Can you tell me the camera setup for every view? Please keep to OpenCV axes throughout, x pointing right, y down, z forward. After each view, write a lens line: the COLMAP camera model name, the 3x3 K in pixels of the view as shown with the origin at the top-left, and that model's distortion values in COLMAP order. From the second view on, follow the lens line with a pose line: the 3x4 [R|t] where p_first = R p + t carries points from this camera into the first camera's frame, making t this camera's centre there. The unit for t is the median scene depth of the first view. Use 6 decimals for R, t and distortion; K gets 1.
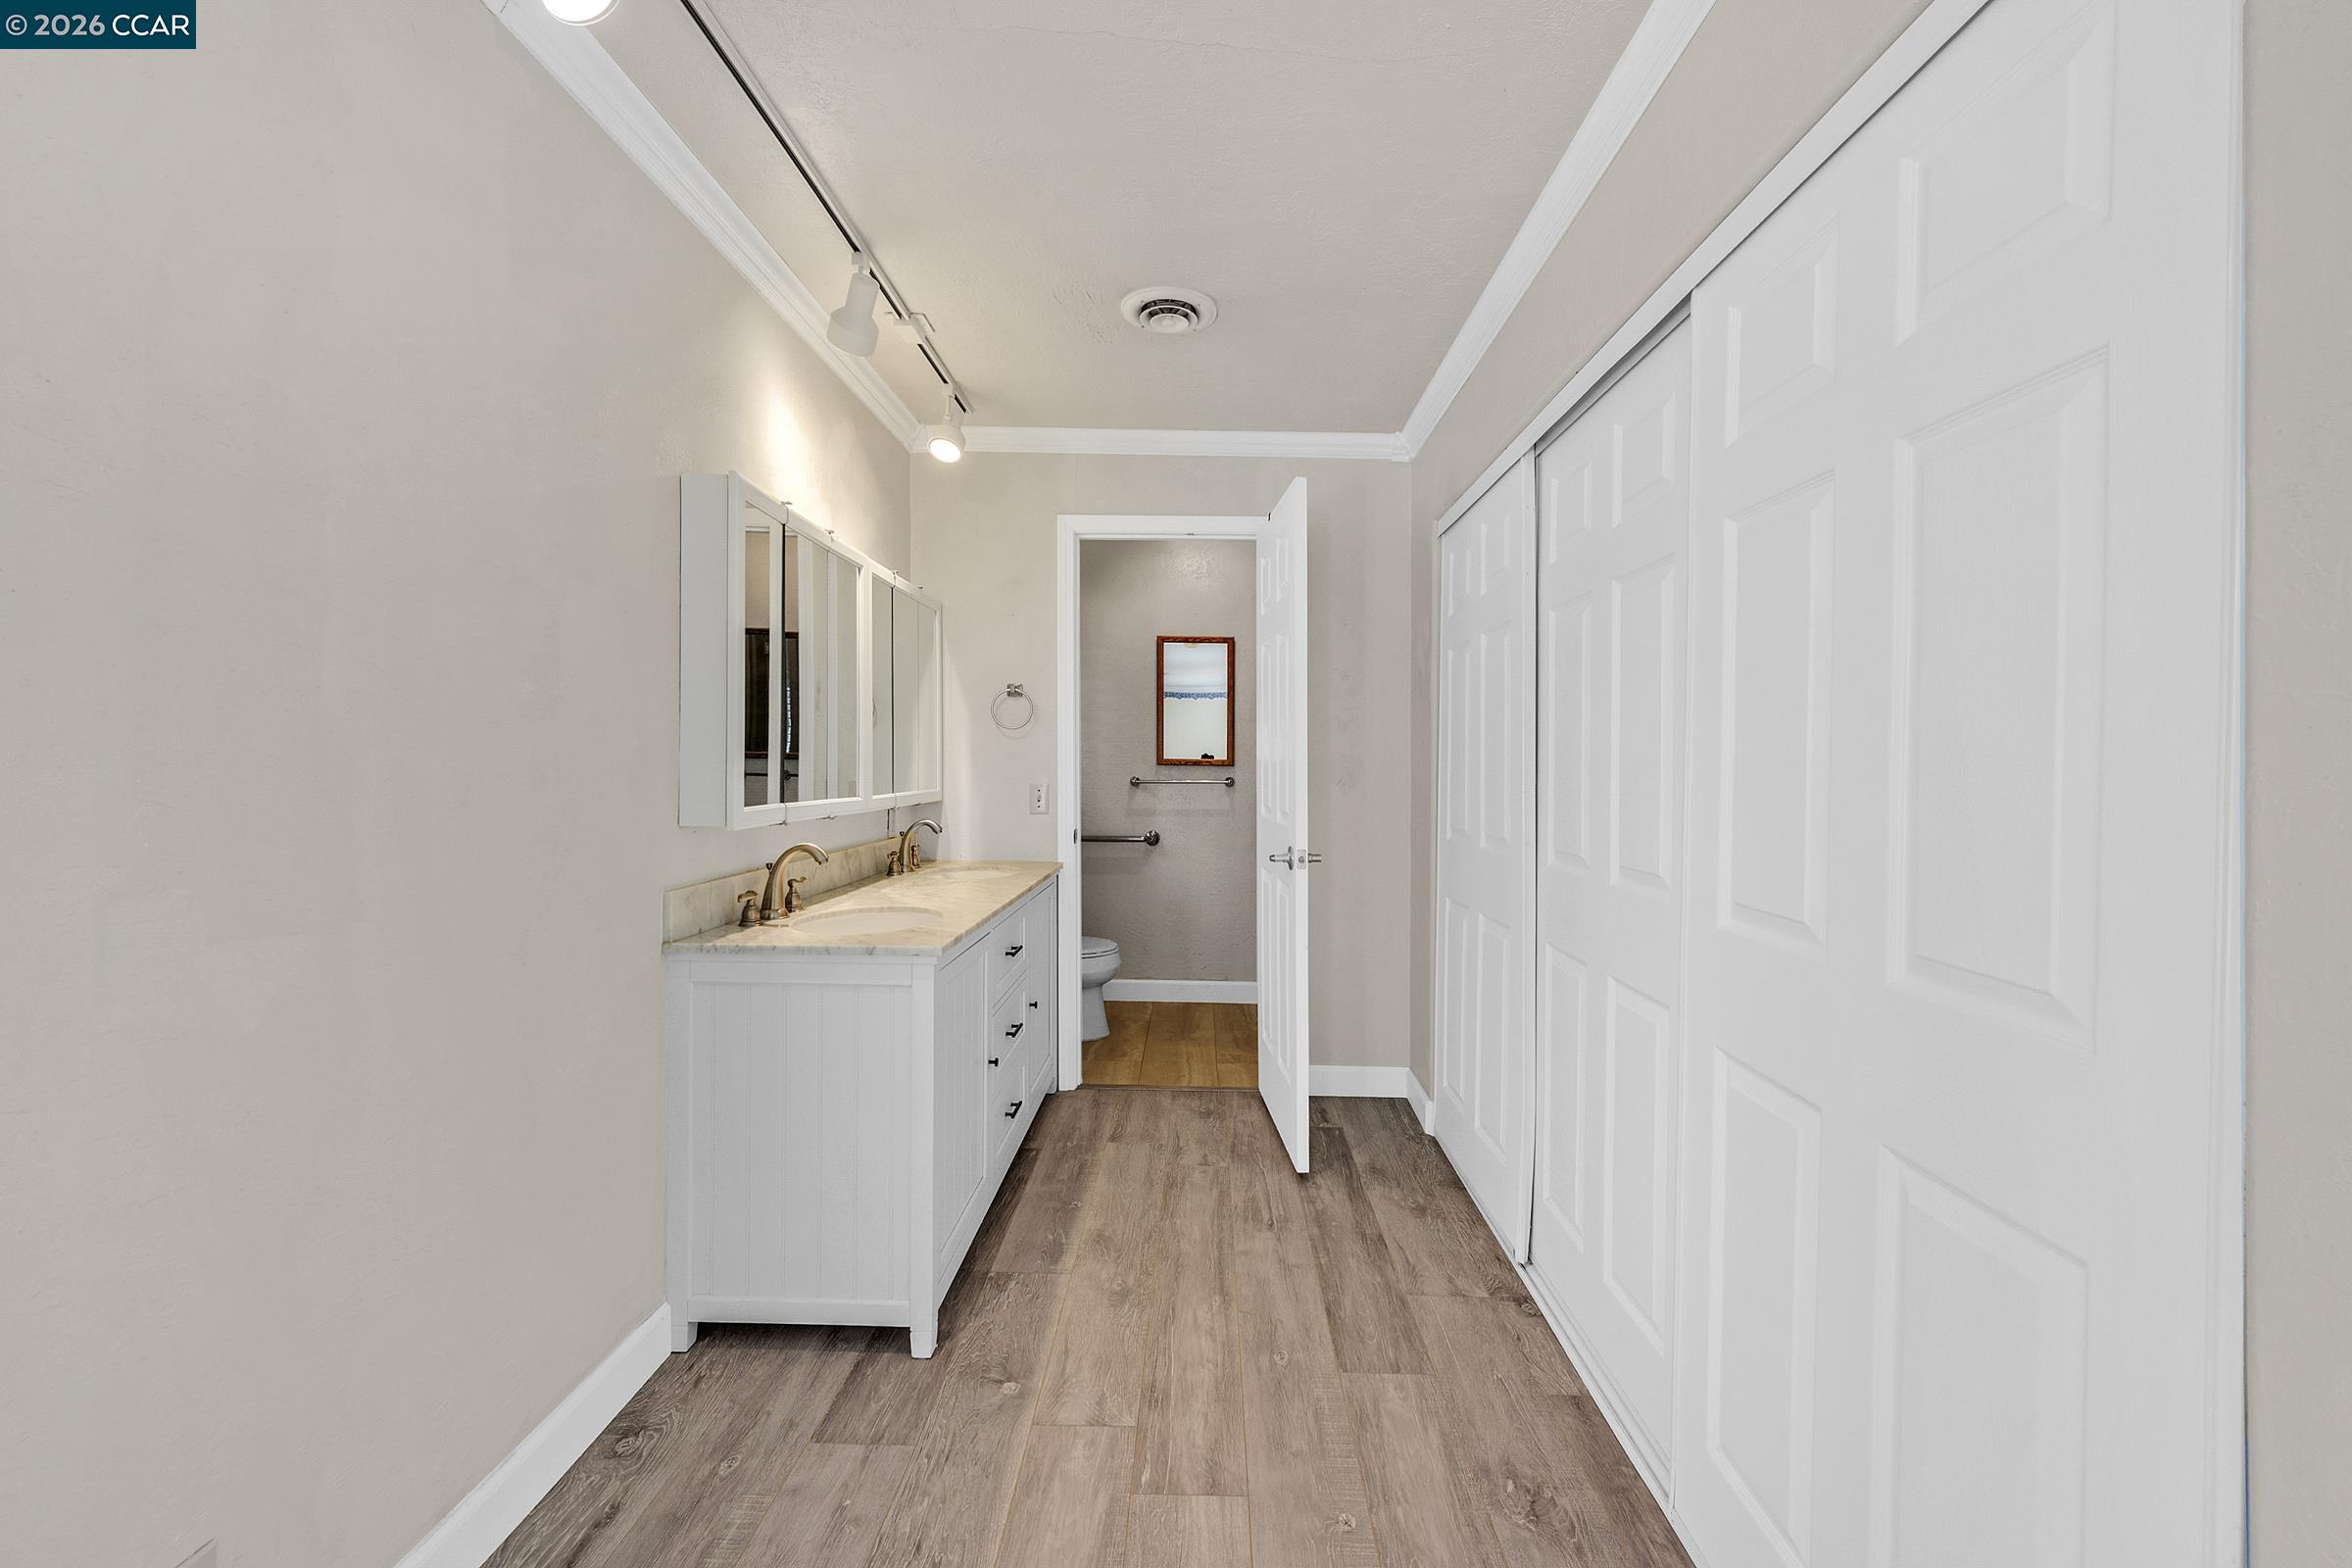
lens RADIAL K [[938.8, 0, 1175.0], [0, 938.8, 773.9], [0, 0, 1]] dist [-0.000067, 0.000118]
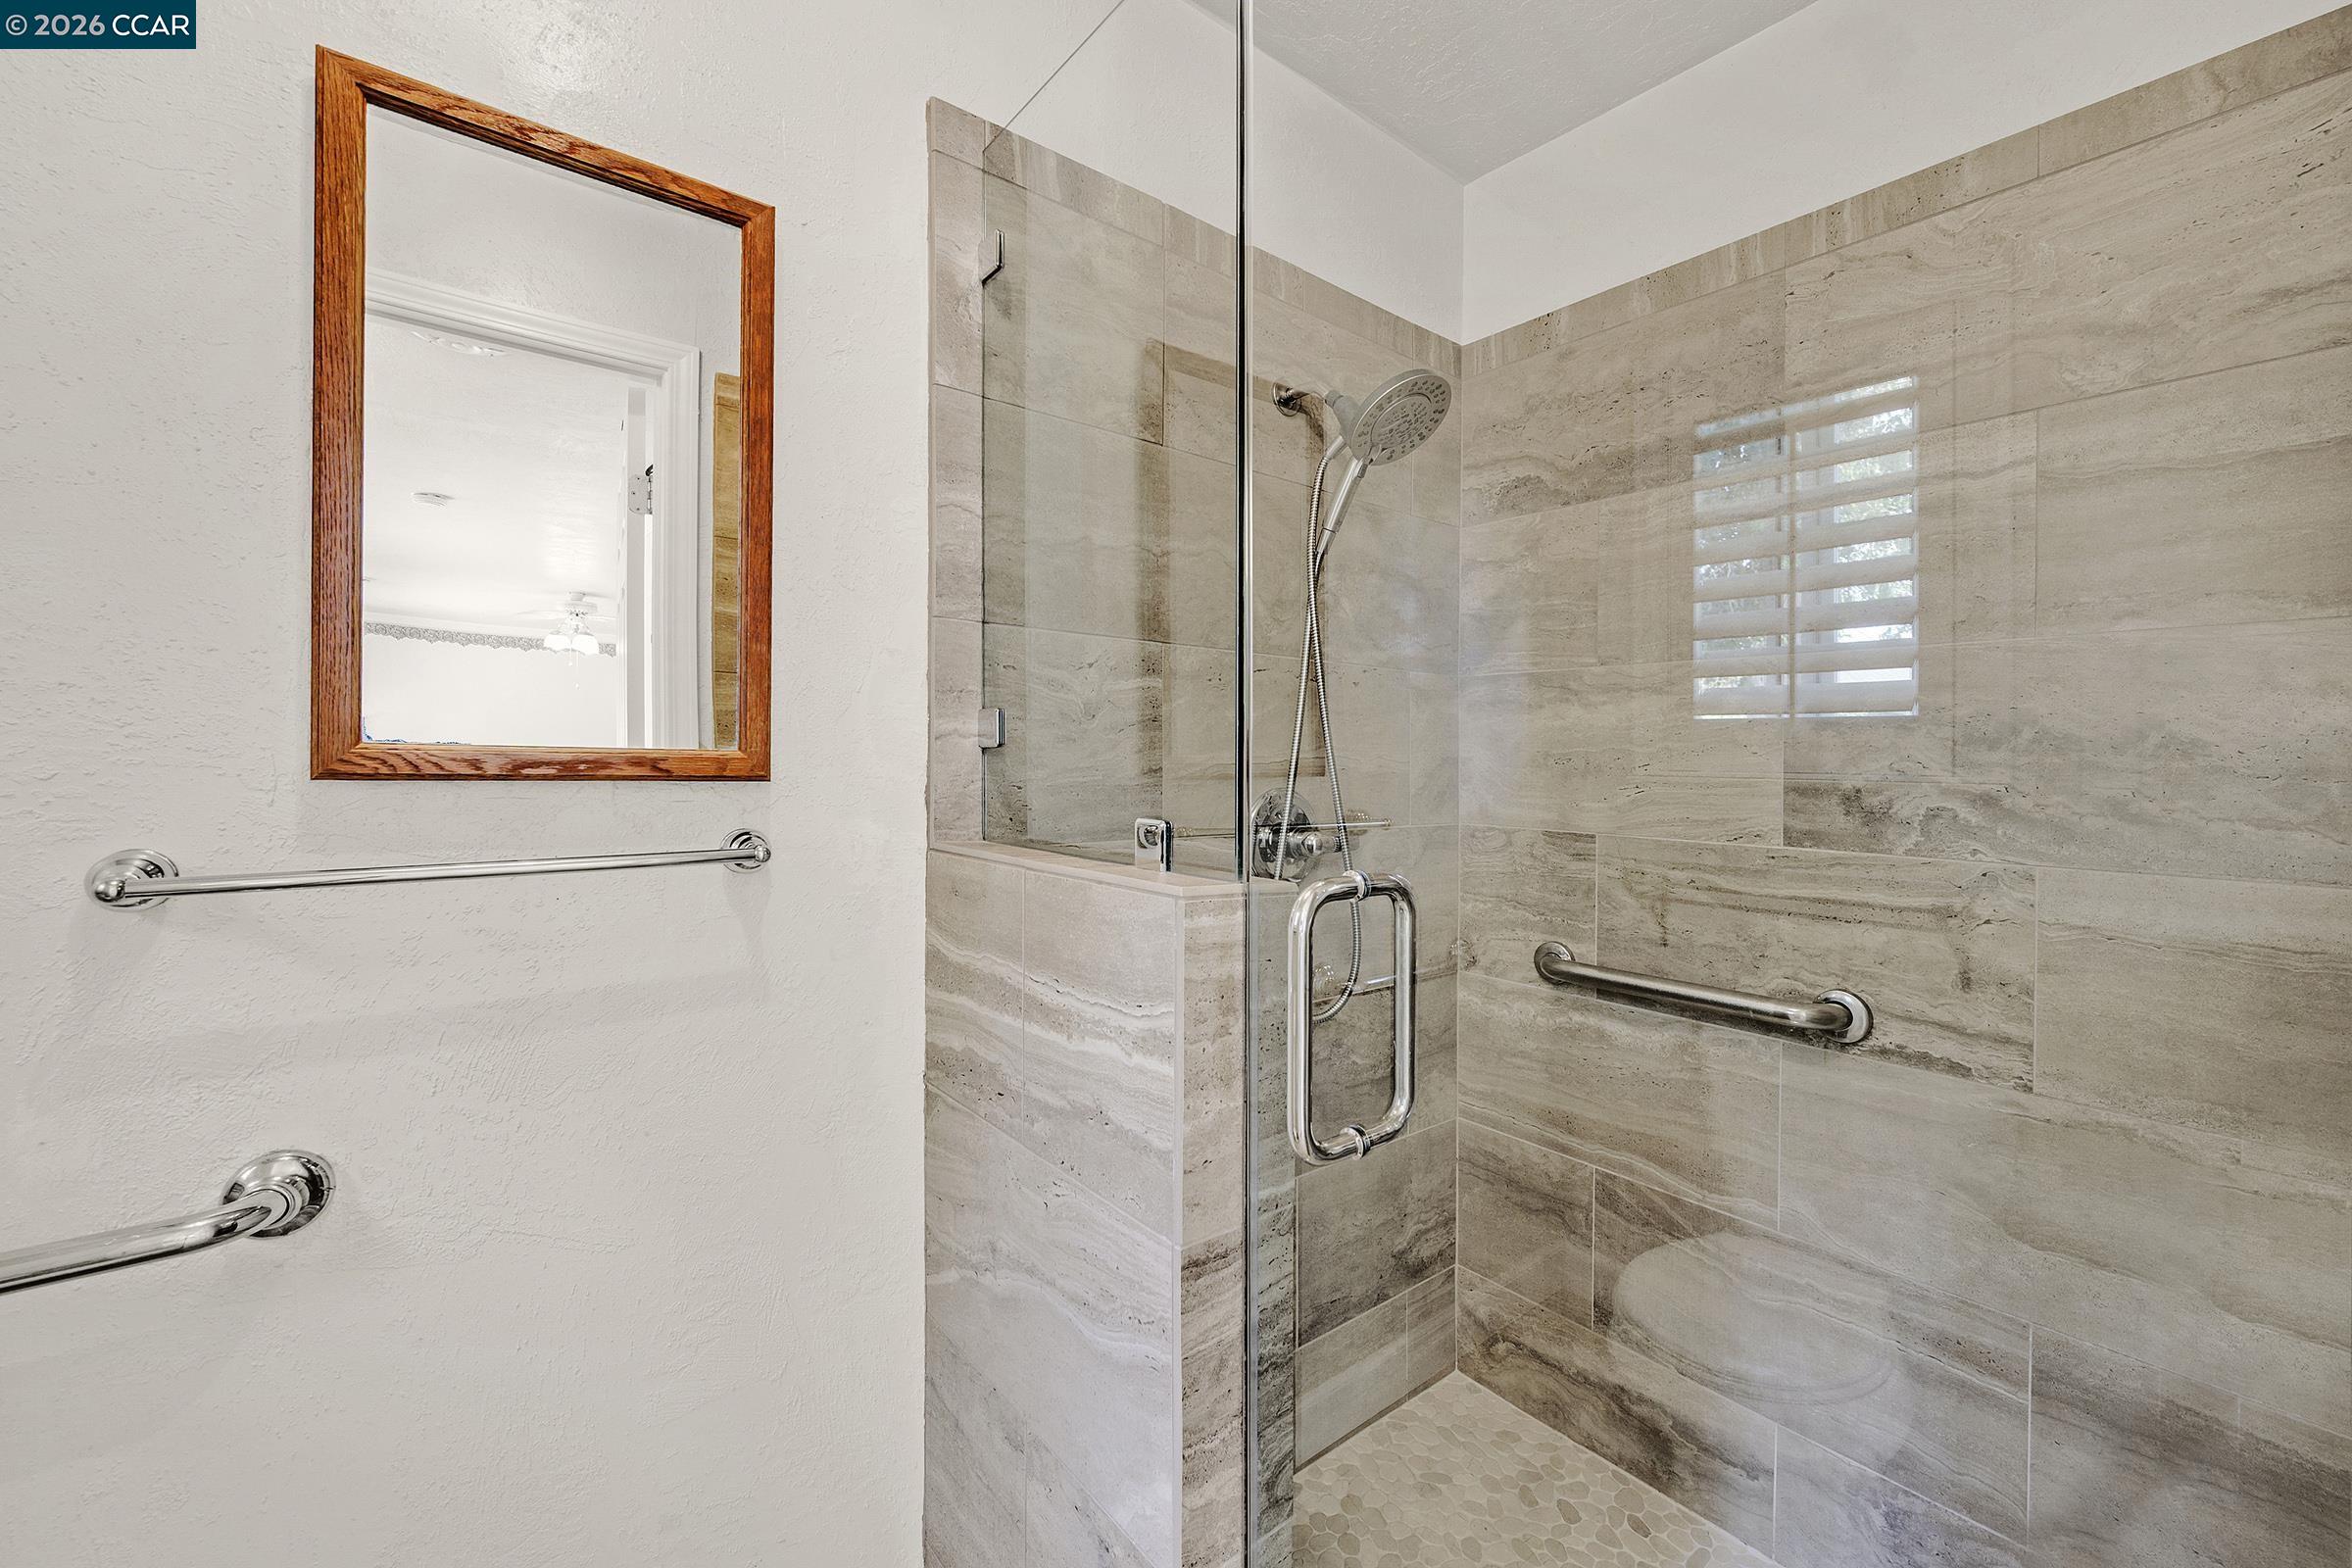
lens RADIAL K [[938.8, 0, 1175.0], [0, 938.8, 773.9], [0, 0, 1]] dist [-0.000067, 0.000118]
pose [[0.763226, -0.004371, 0.646117, -0.009366], [0.001812, 0.999988, 0.004625, -0.010993], [-0.646130, -0.002359, 0.763224, 0.758556]]
